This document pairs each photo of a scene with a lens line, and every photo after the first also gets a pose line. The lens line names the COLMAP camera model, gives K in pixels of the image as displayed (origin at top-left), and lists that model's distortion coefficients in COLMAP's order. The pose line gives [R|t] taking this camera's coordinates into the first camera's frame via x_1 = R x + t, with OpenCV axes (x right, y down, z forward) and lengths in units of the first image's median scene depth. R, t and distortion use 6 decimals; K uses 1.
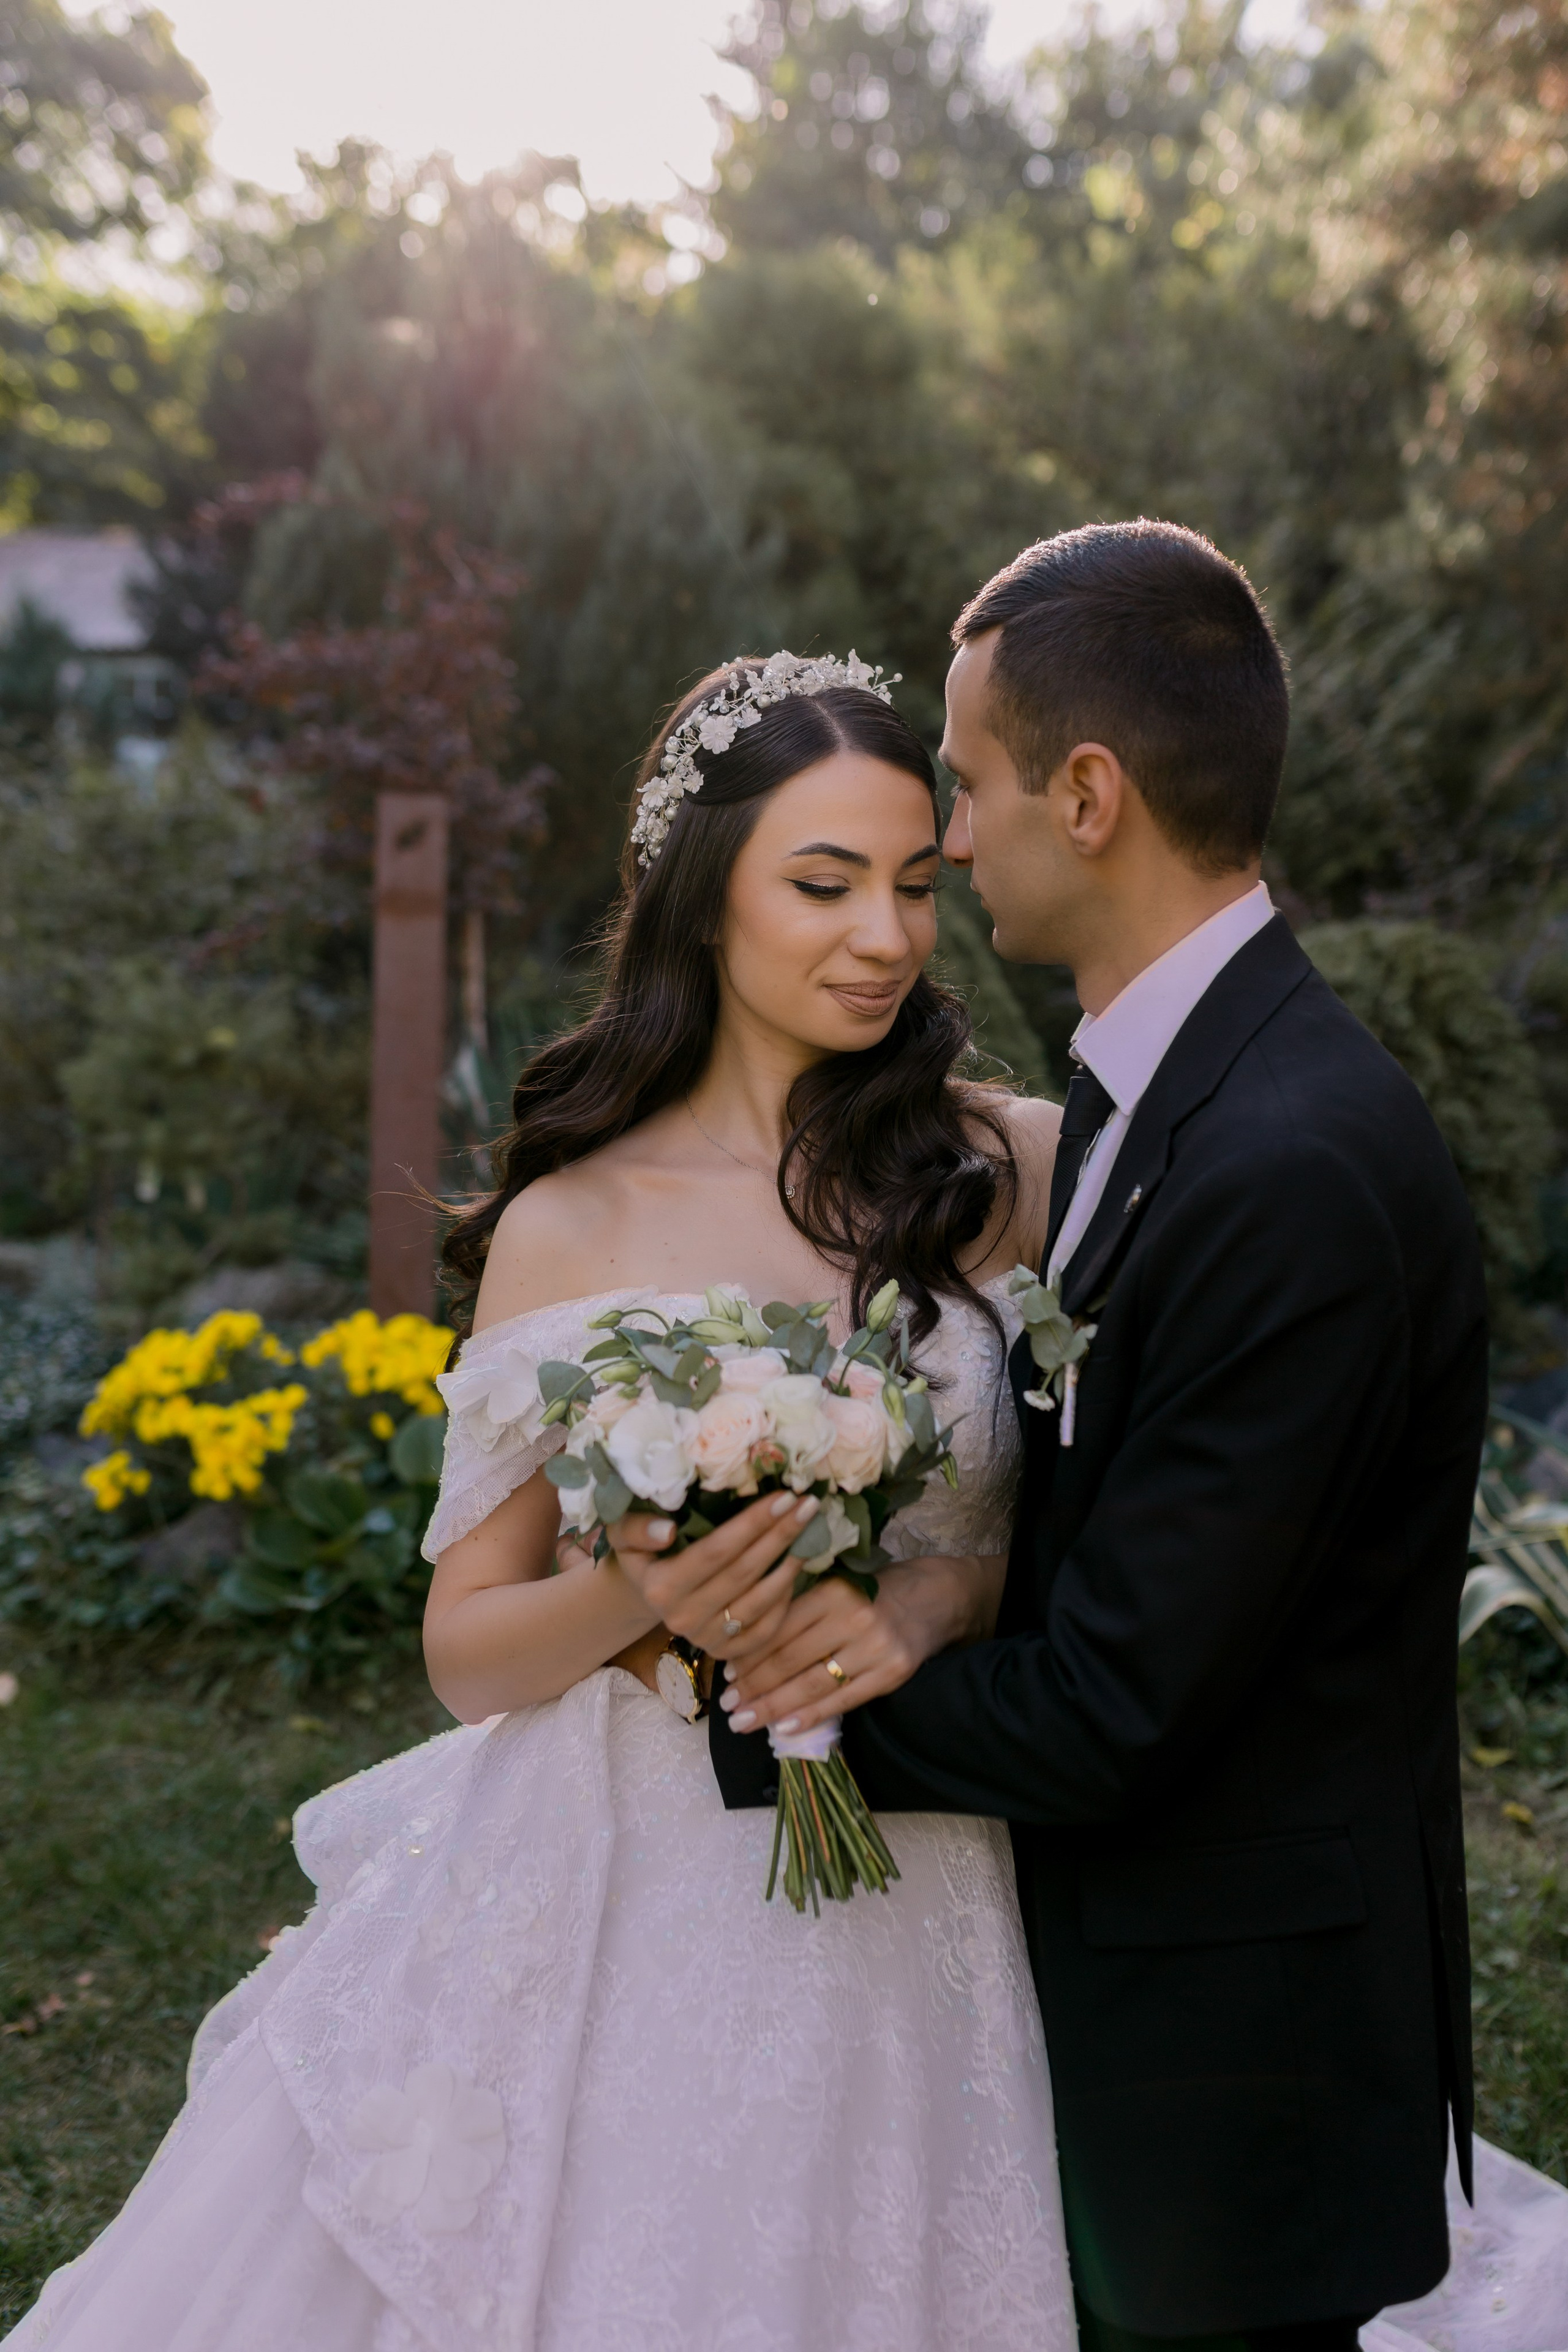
lens RADIAL K [[2340.2, 0, 784.0], [0, 2340.2, 1176.0], [0, 0, 1]] dist [-0.013414, -0.011697]
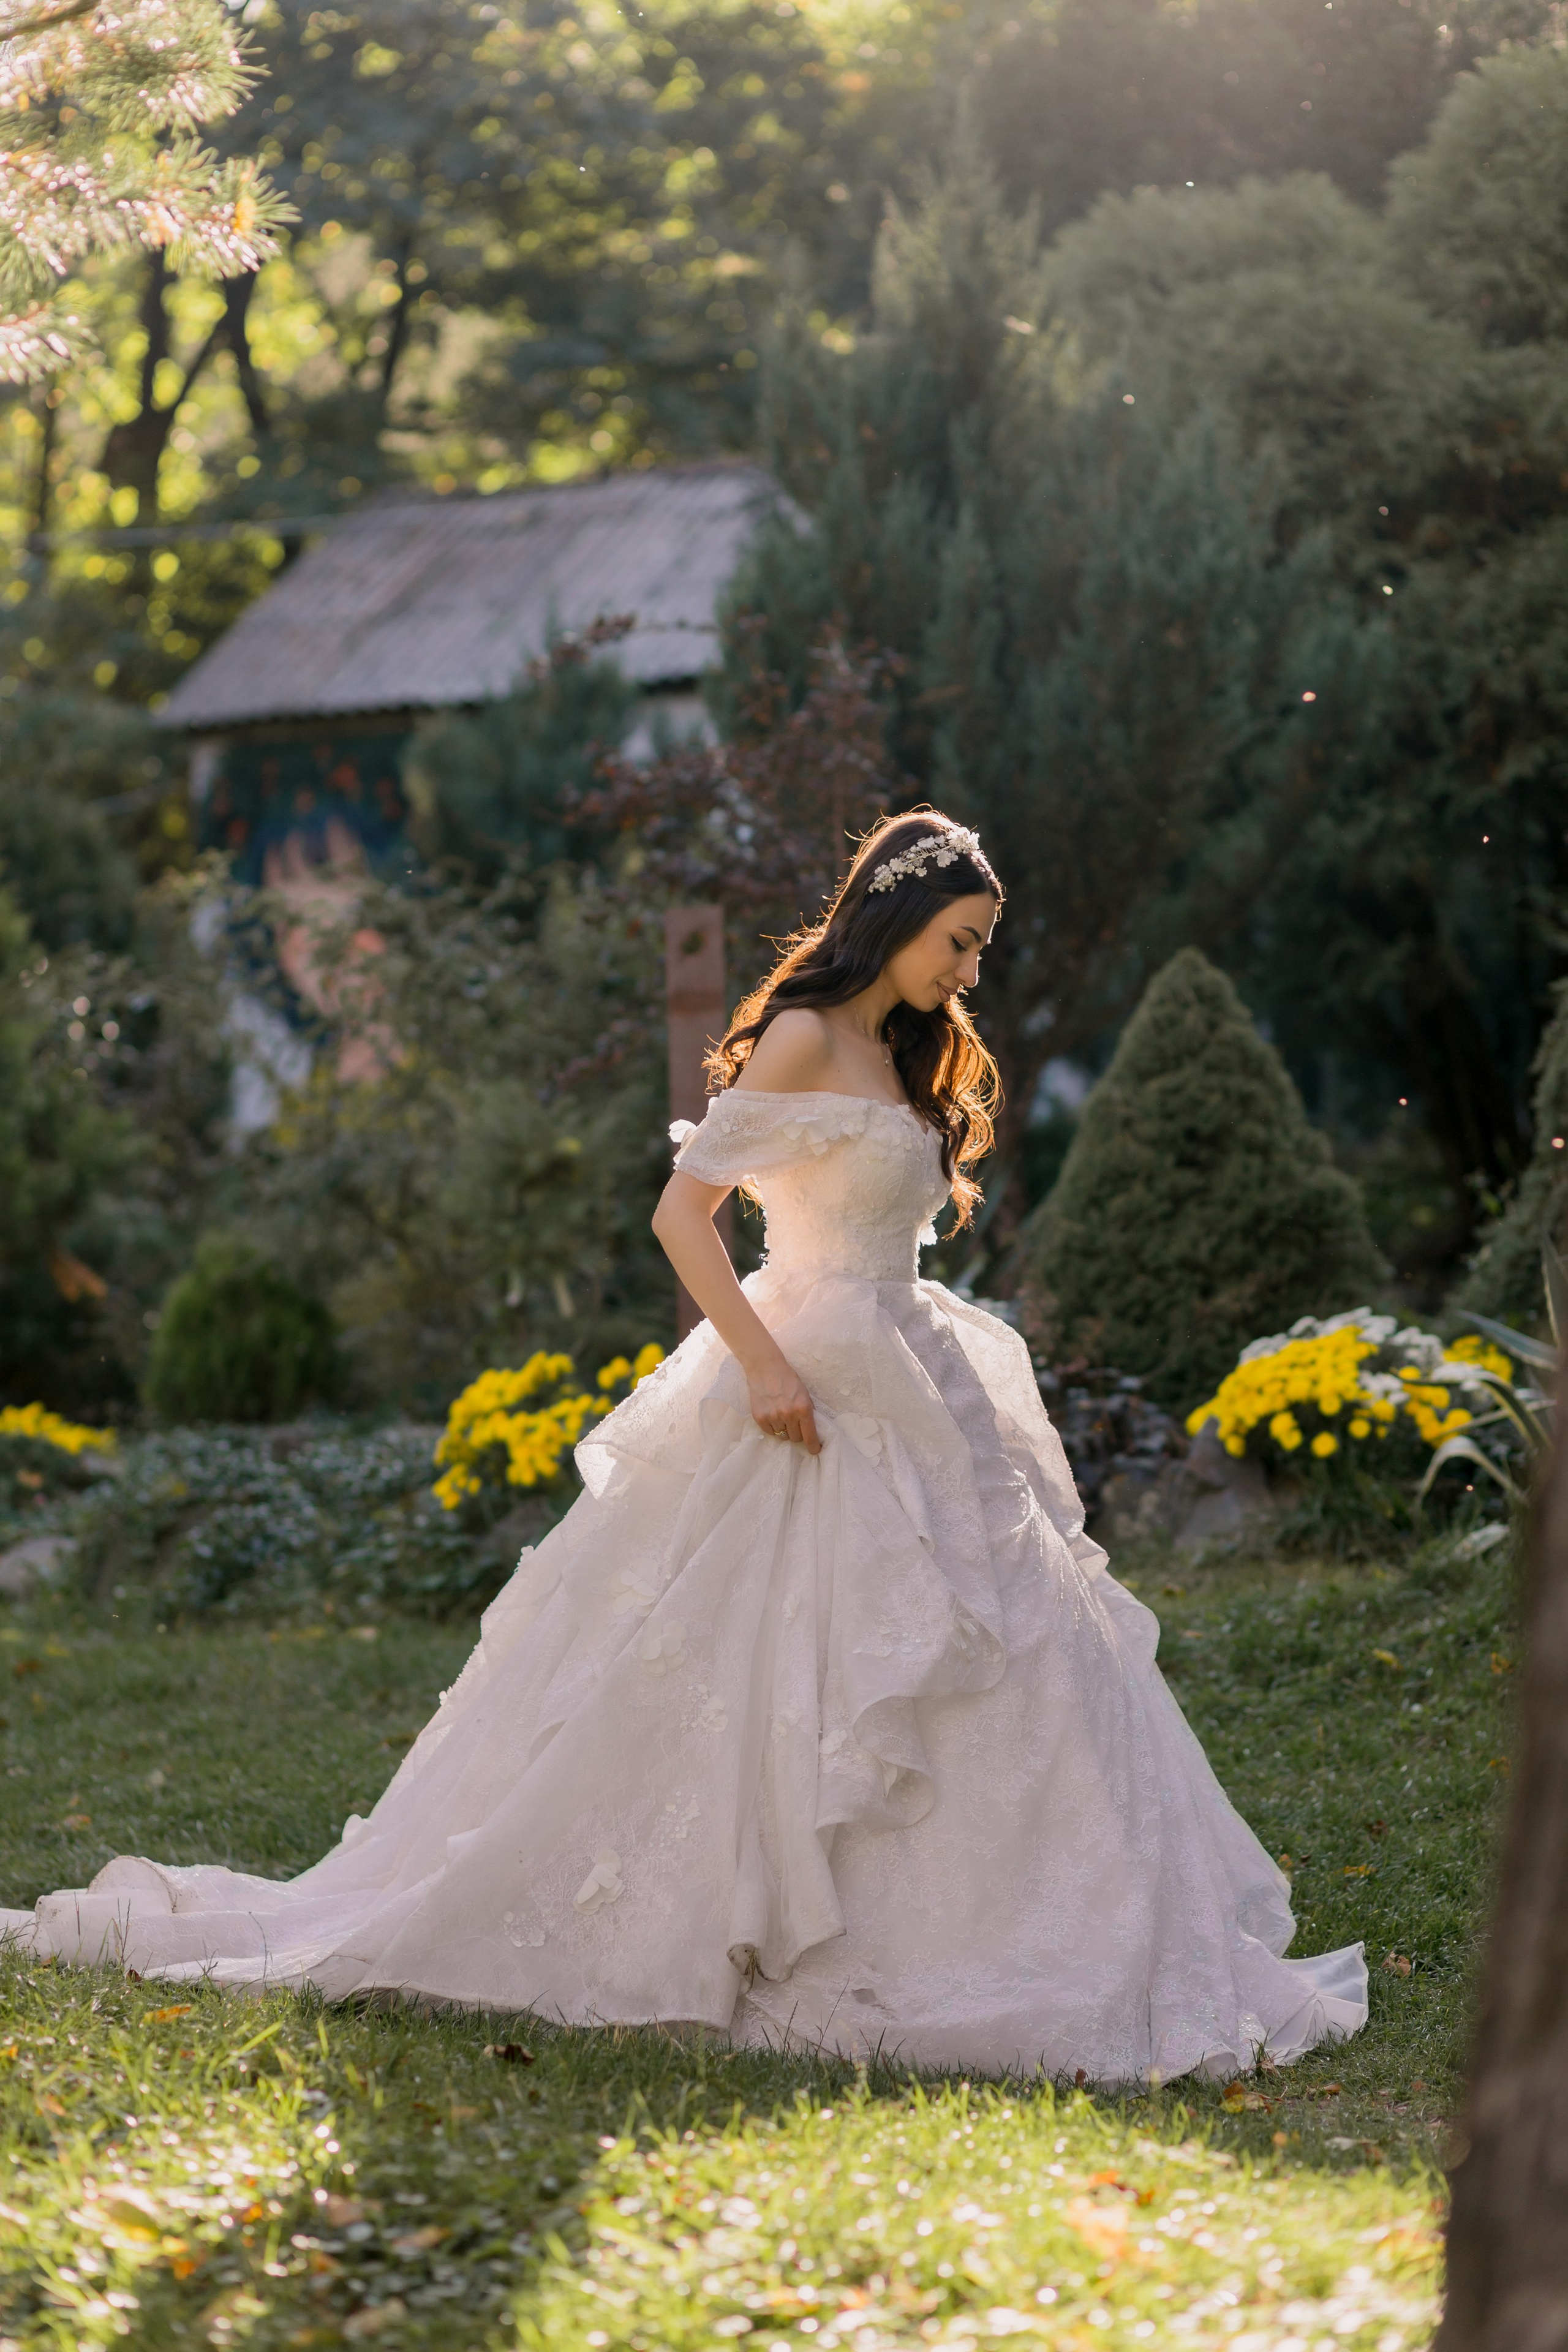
lens RADIAL K [[5730.0, 0, 784.0], [0, 5730.0, 1176.0], [0, 0, 1]] dist [-0.066534, -0.026009]
pose [[0.948987, -0.083403, -0.304086, 0.508942], [0.050692, 0.992194, -0.113934, 0.202609], [0.311215, 0.092707, 0.945807, -1.139017]]
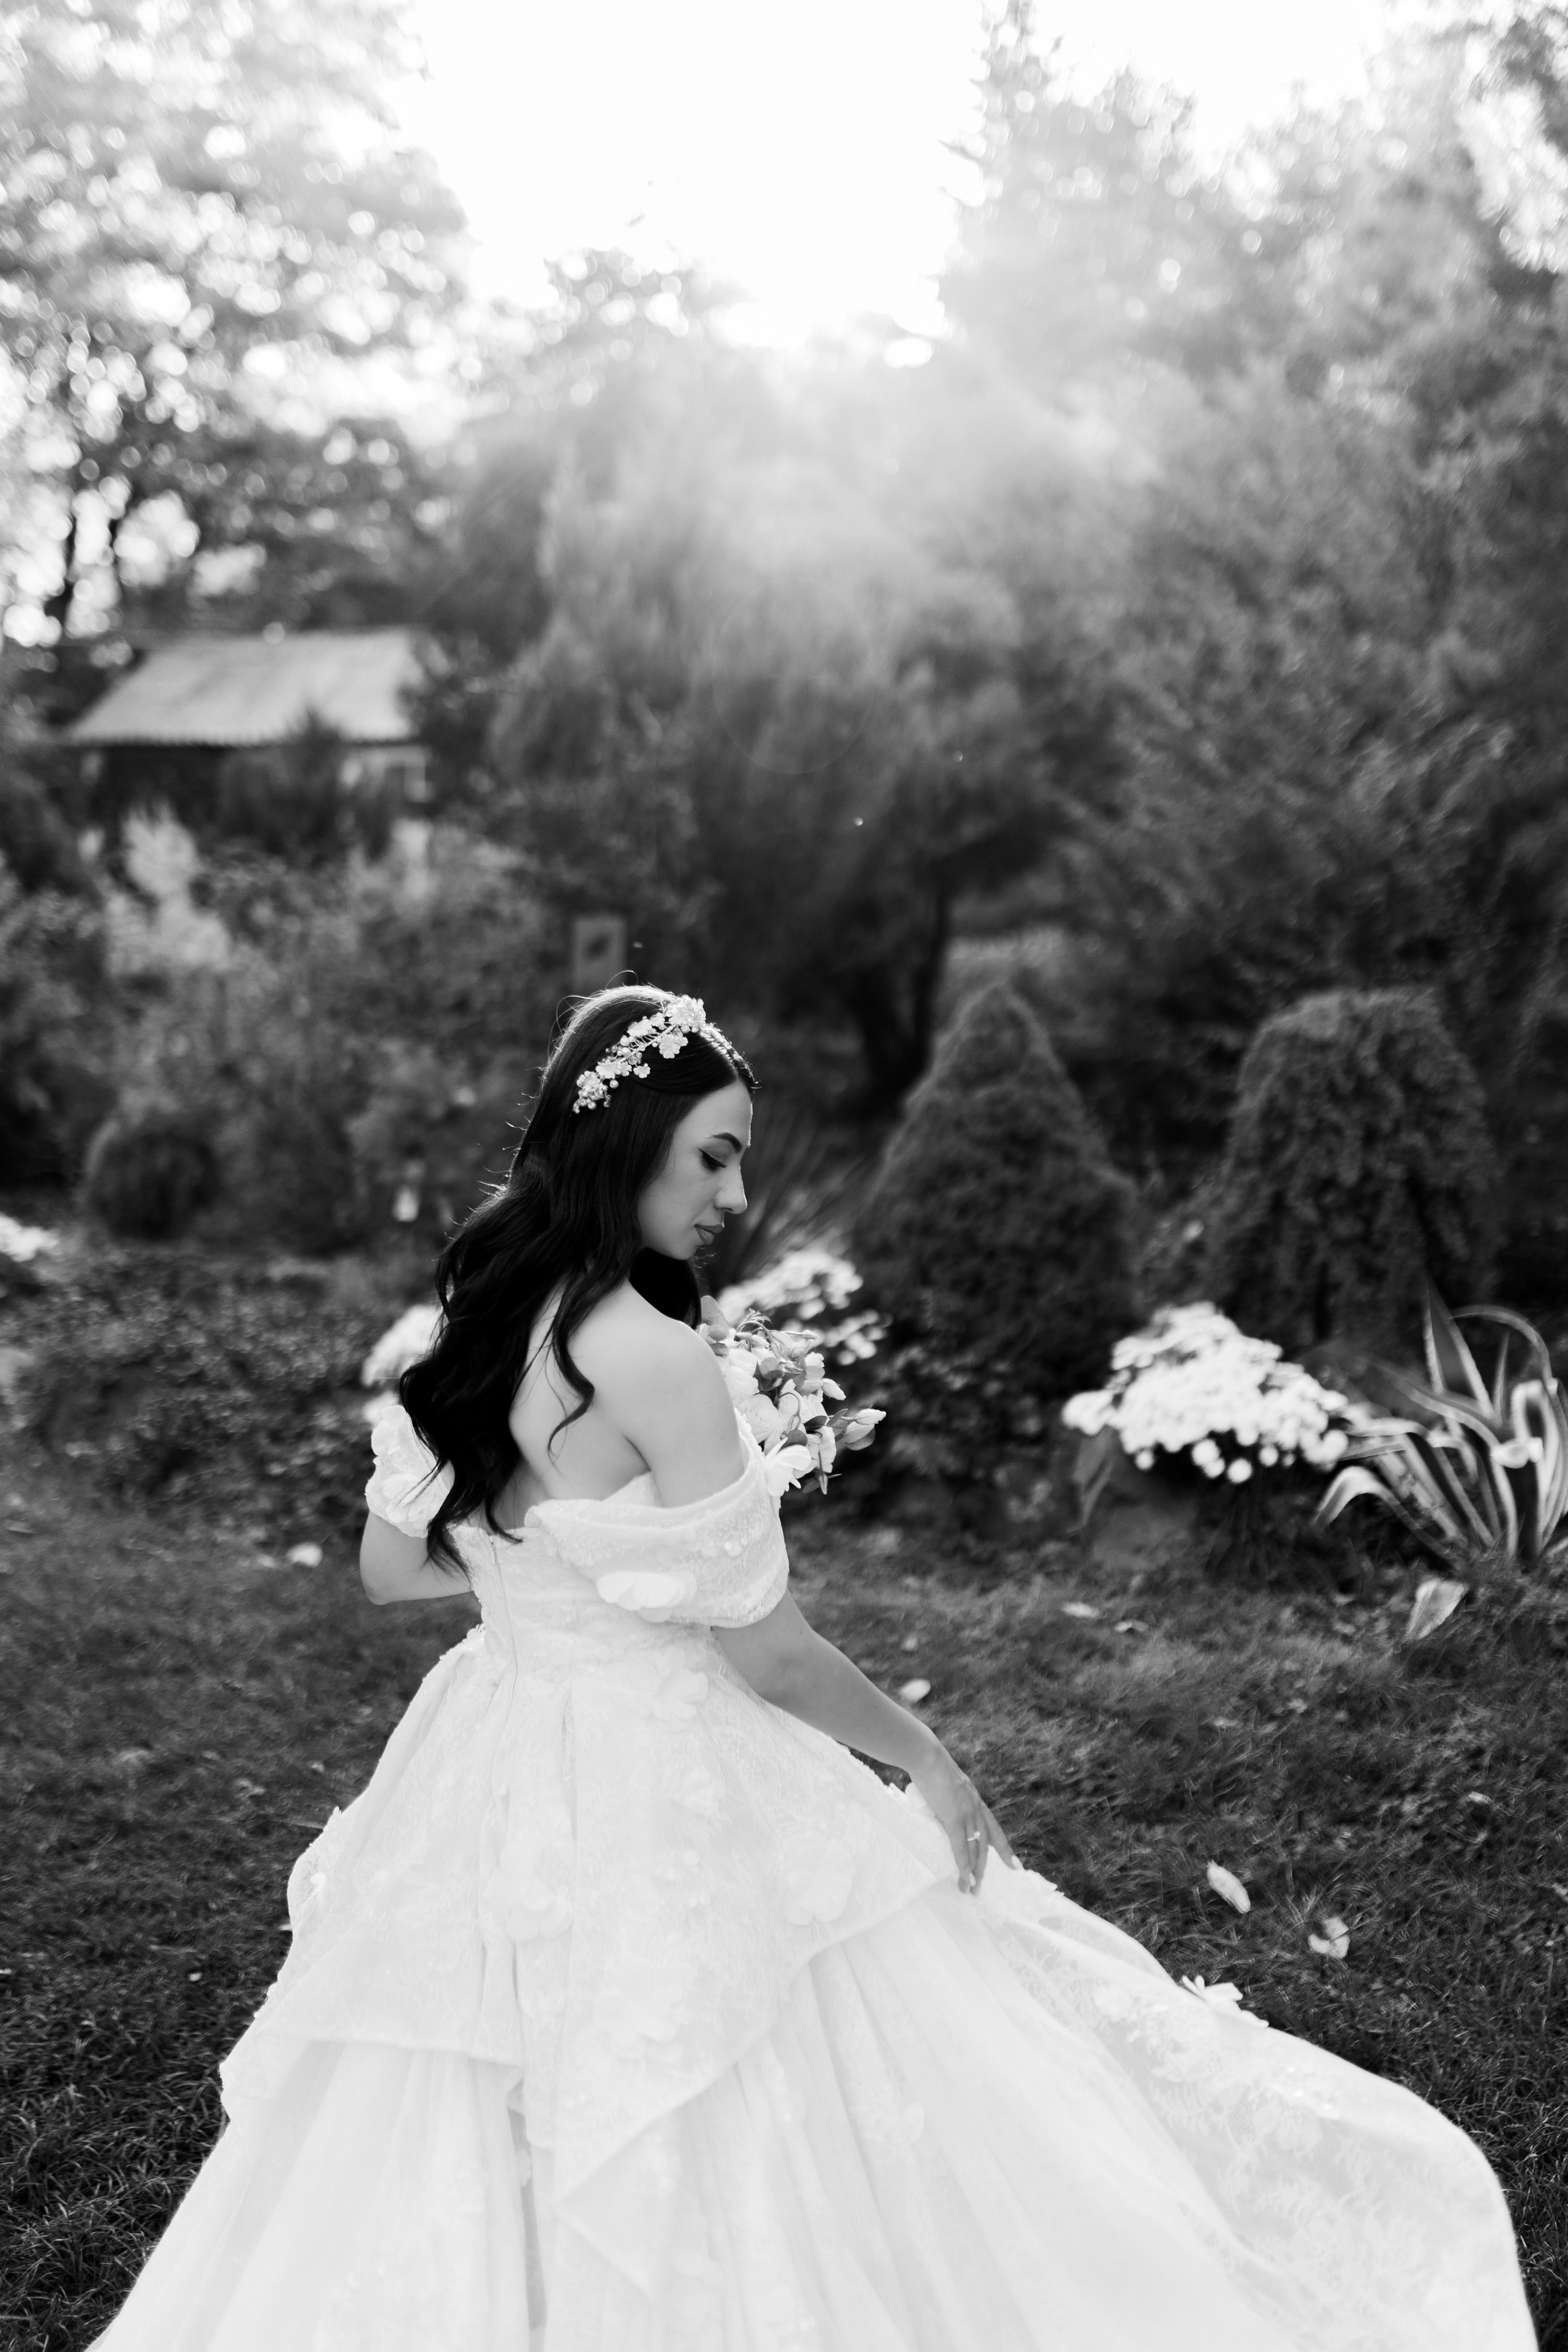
lens RADIAL K [[2305.6, 0, 781.8], [0, 2305.6, 1205.6], [0, 0, 1]] dist [0.003686, 0.006870]
pose [[0.993680, -0.008953, -0.111896, 0.067141], [0.008188, 0.999940, -0.007291, 0.010838], [0.111955, 0.006329, 0.993693, -0.224033]]
